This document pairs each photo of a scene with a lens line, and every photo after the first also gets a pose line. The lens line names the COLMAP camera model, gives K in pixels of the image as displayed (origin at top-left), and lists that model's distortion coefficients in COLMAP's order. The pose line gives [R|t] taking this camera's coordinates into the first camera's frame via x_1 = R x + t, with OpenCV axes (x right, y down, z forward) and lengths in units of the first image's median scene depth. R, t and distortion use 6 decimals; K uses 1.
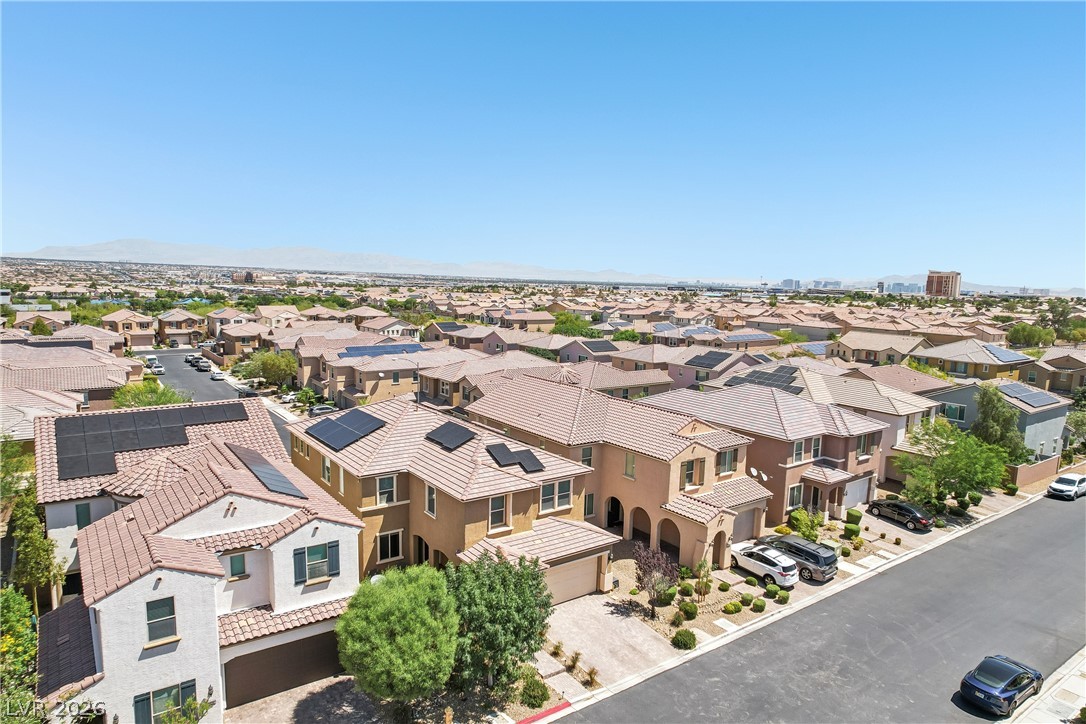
lens RADIAL K [[691.5, 0, 541.3], [0, 691.5, 367.7], [0, 0, 1]] dist [-0.072106, 0.064890]
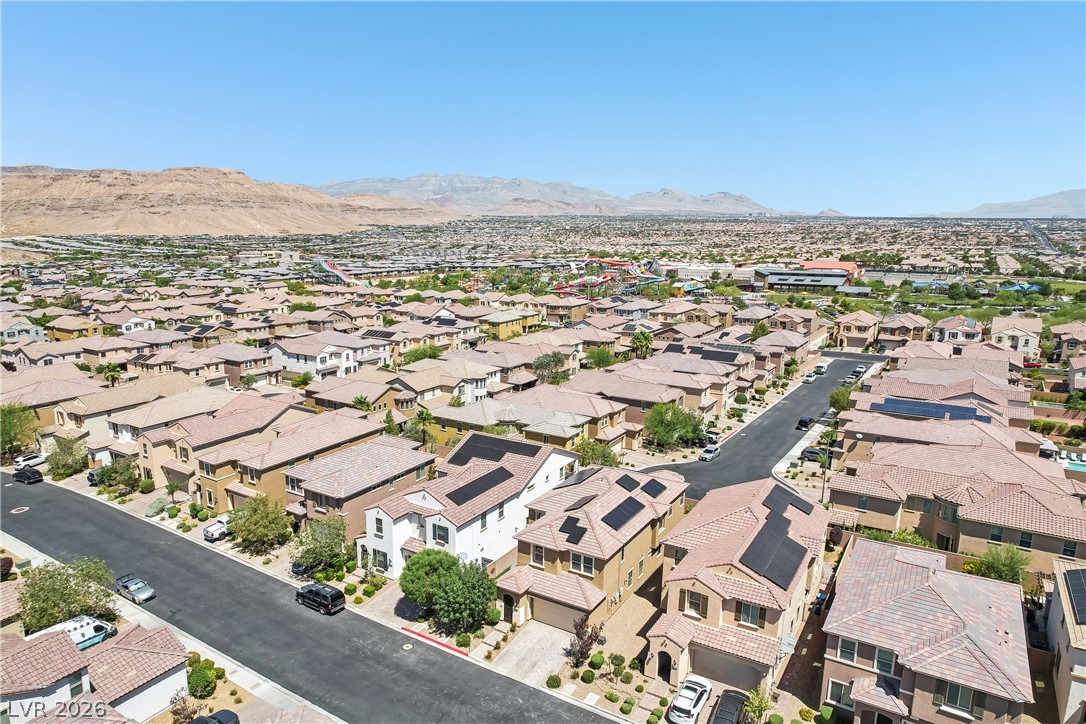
lens RADIAL K [[691.5, 0, 518.5], [0, 691.5, 369.9], [0, 0, 1]] dist [-0.072106, 0.064890]
pose [[0.353998, 0.166067, -0.920384, 0.986412], [-0.107449, 0.984814, 0.136365, -0.327326], [0.929053, 0.050622, 0.366466, 0.220118]]
